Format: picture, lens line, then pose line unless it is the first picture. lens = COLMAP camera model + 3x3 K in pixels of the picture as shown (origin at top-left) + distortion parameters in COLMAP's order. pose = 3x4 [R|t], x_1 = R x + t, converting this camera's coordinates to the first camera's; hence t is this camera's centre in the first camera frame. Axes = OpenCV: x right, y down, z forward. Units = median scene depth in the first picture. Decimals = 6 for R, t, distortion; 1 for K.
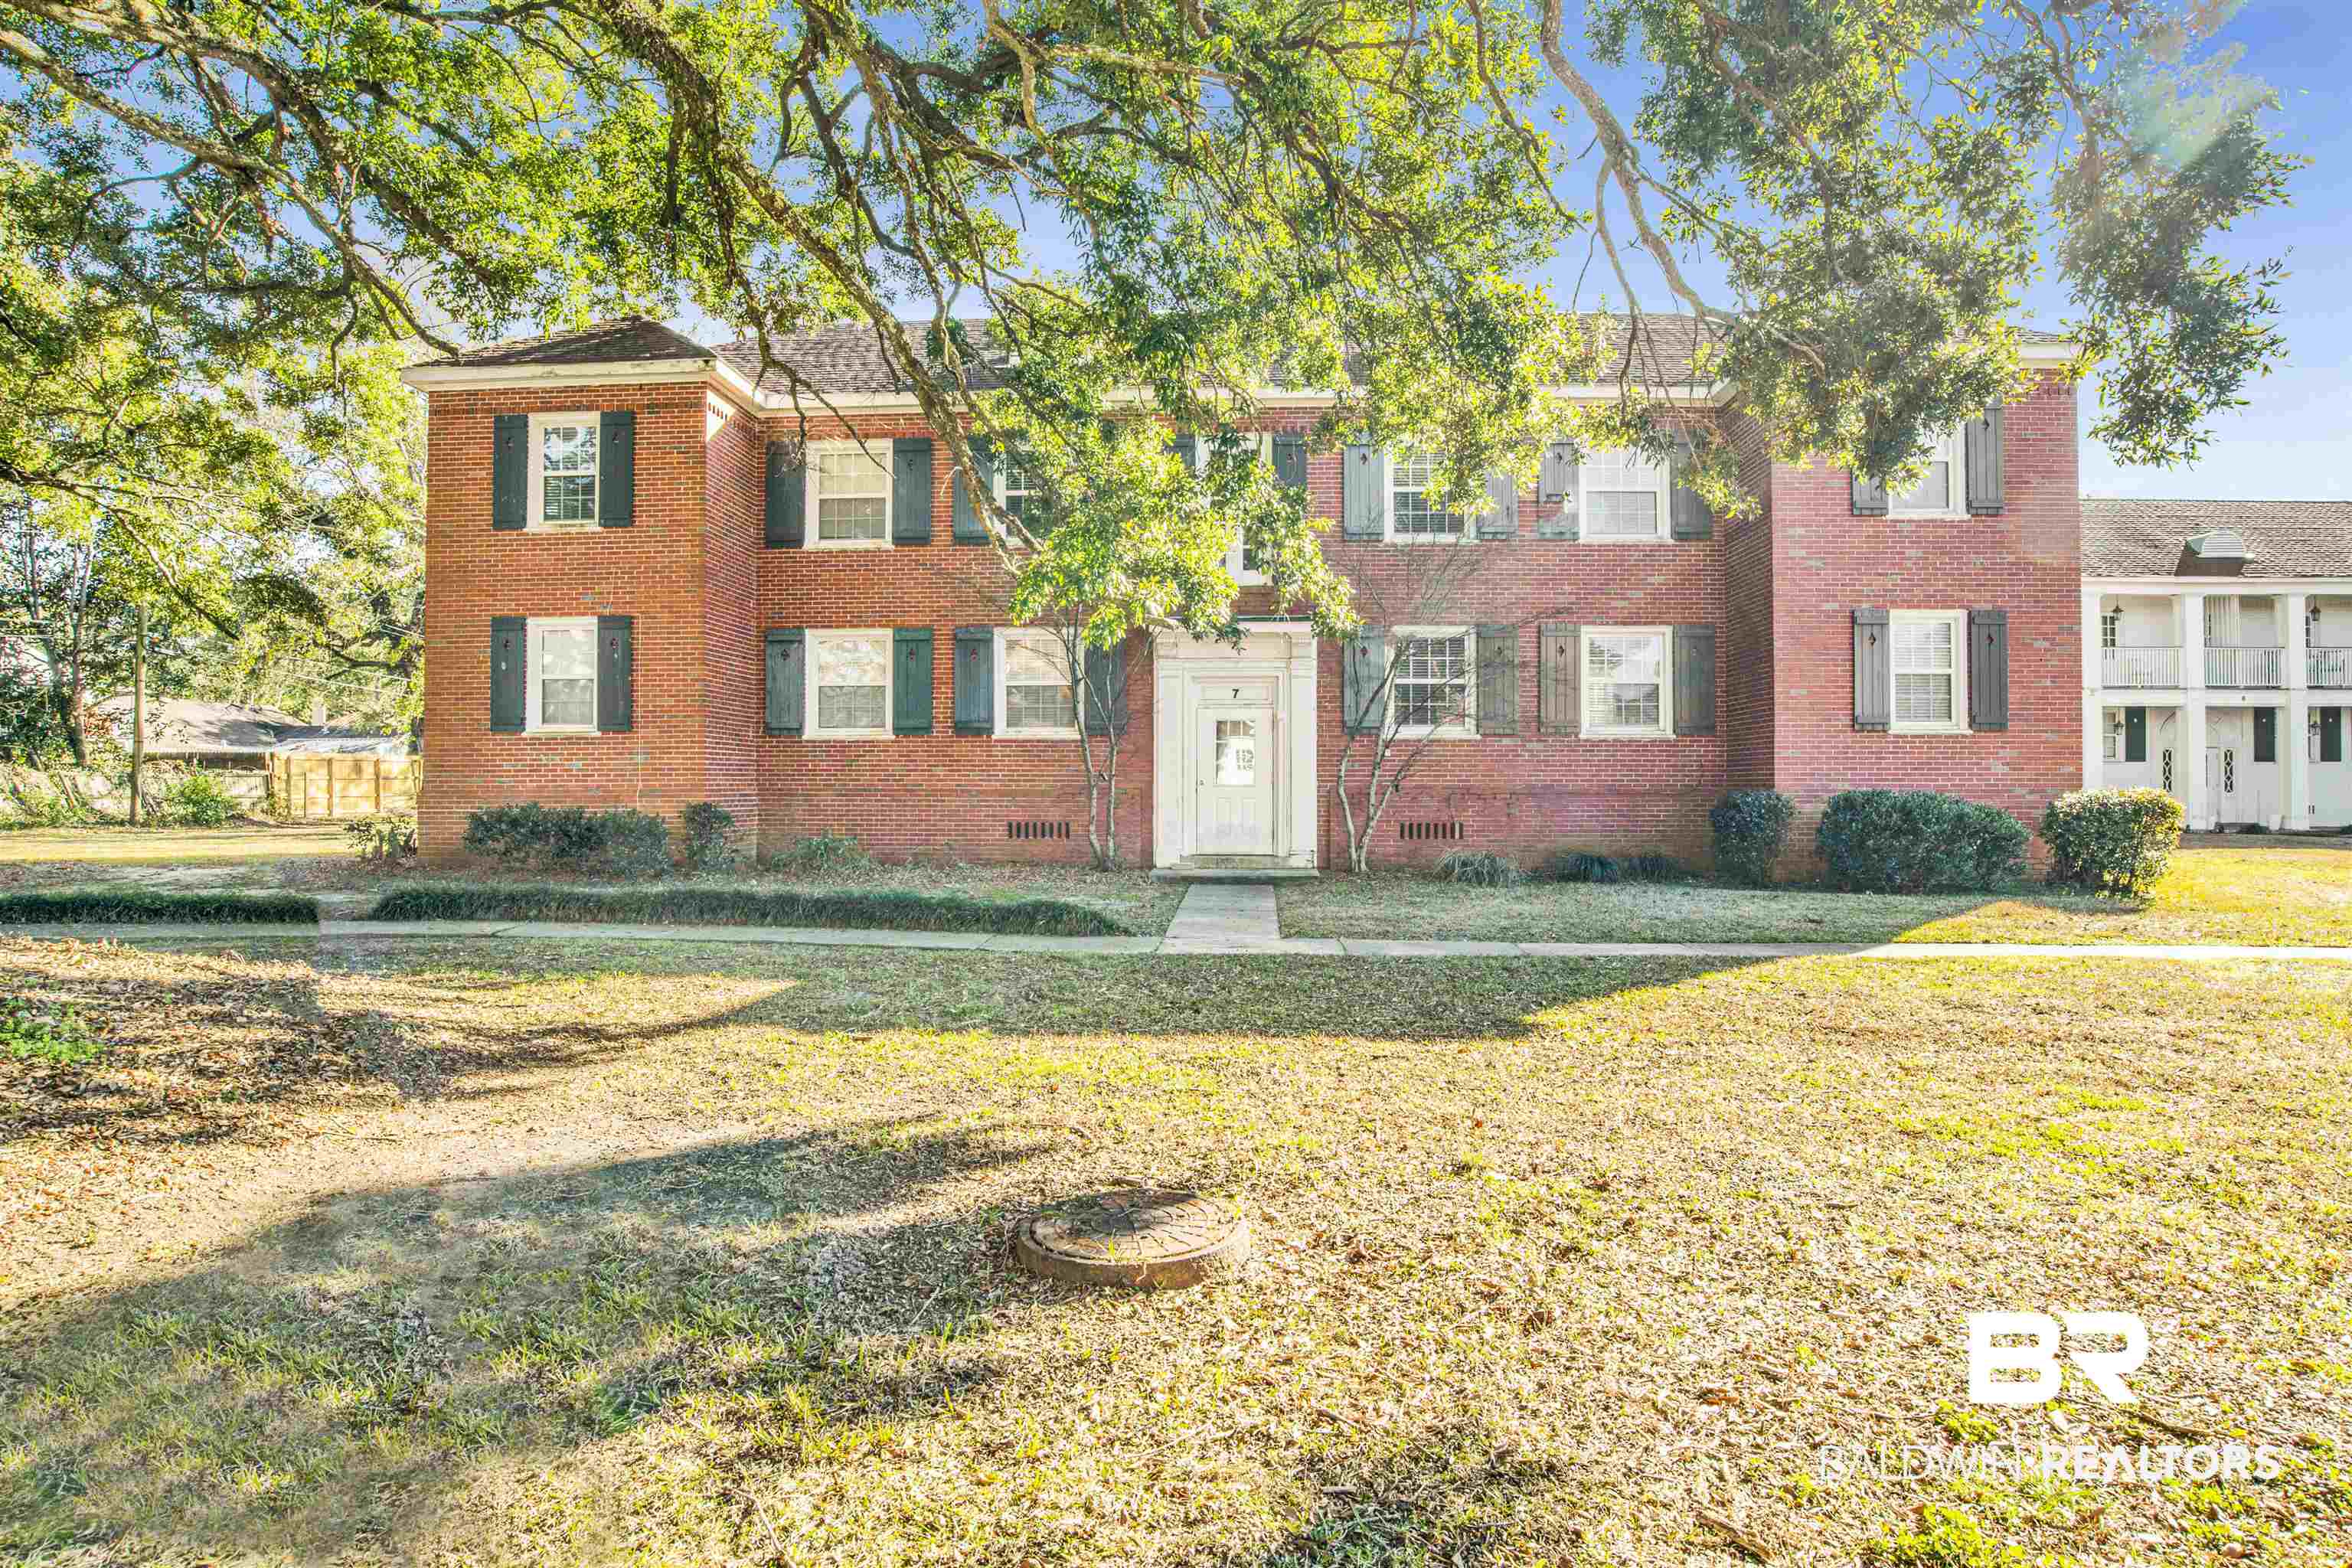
lens RADIAL K [[1287.3, 0, 1178.7], [0, 1287.3, 783.3], [0, 0, 1]] dist [-0.046424, 0.012527]
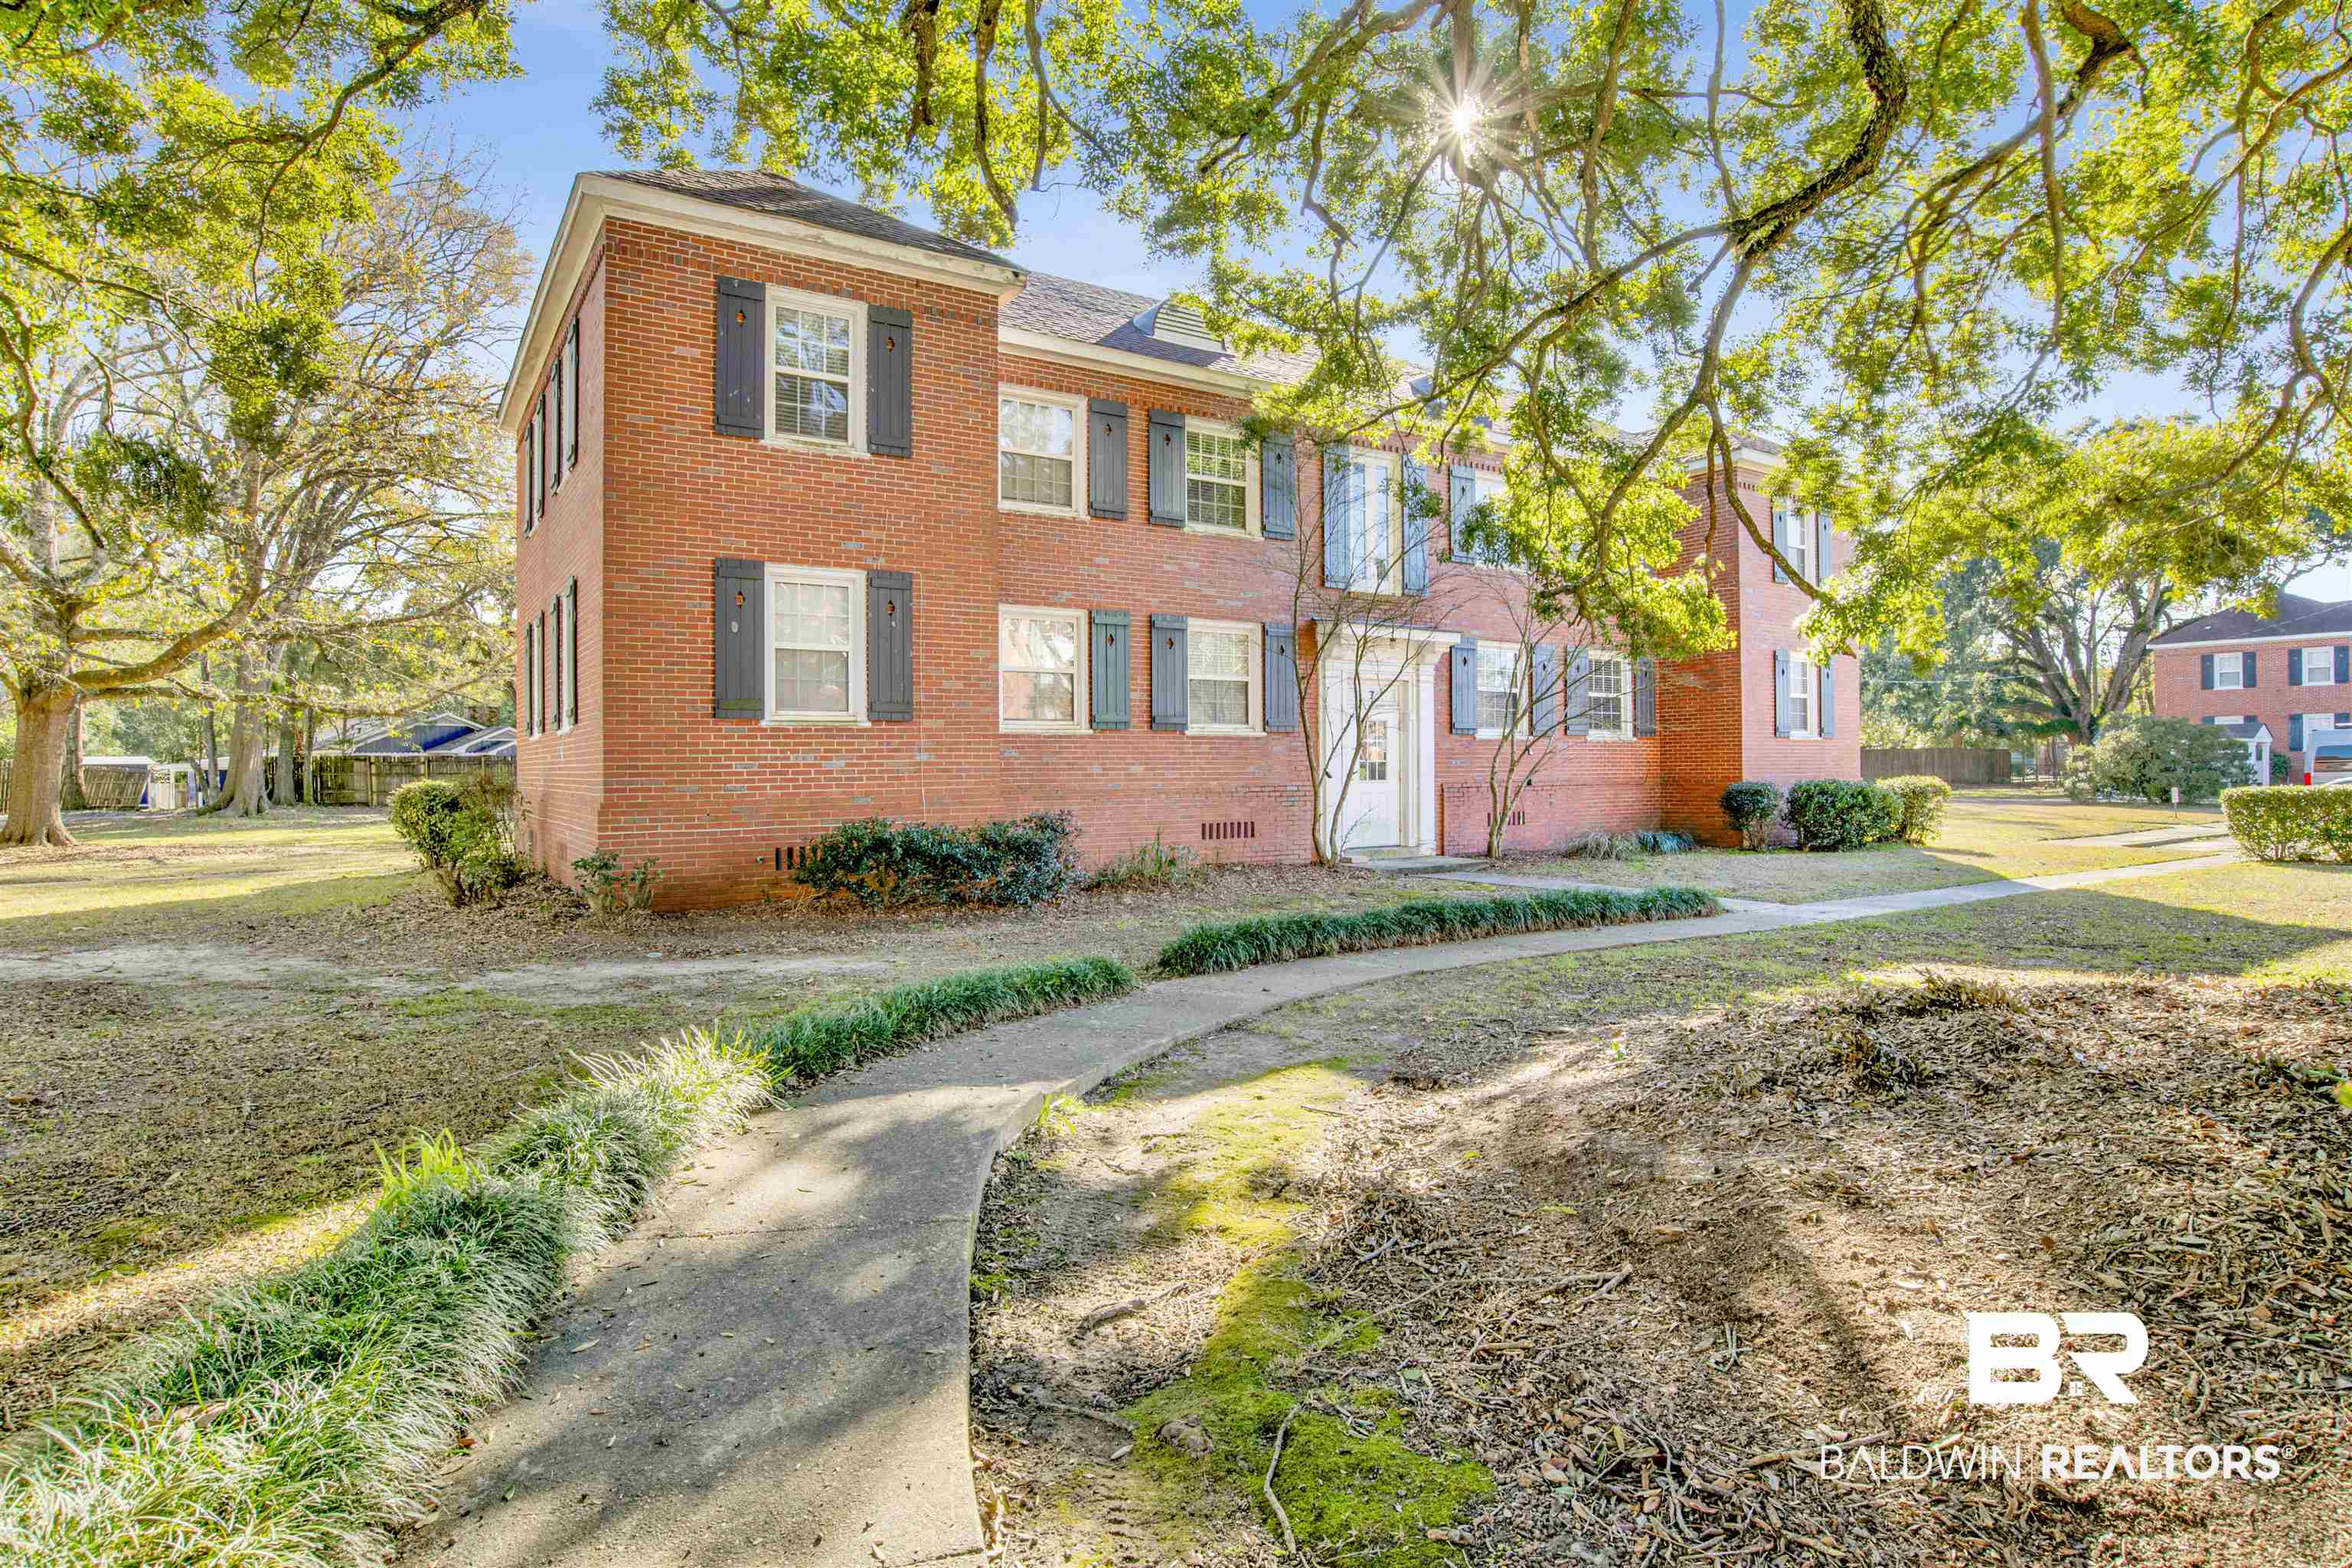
lens RADIAL K [[1287.3, 0, 1181.1], [0, 1287.3, 770.7], [0, 0, 1]] dist [-0.046424, 0.012527]
pose [[0.787862, -0.006247, 0.615821, -0.747666], [0.004841, 0.999980, 0.003950, -0.012672], [-0.615833, -0.000131, 0.787876, 0.267016]]
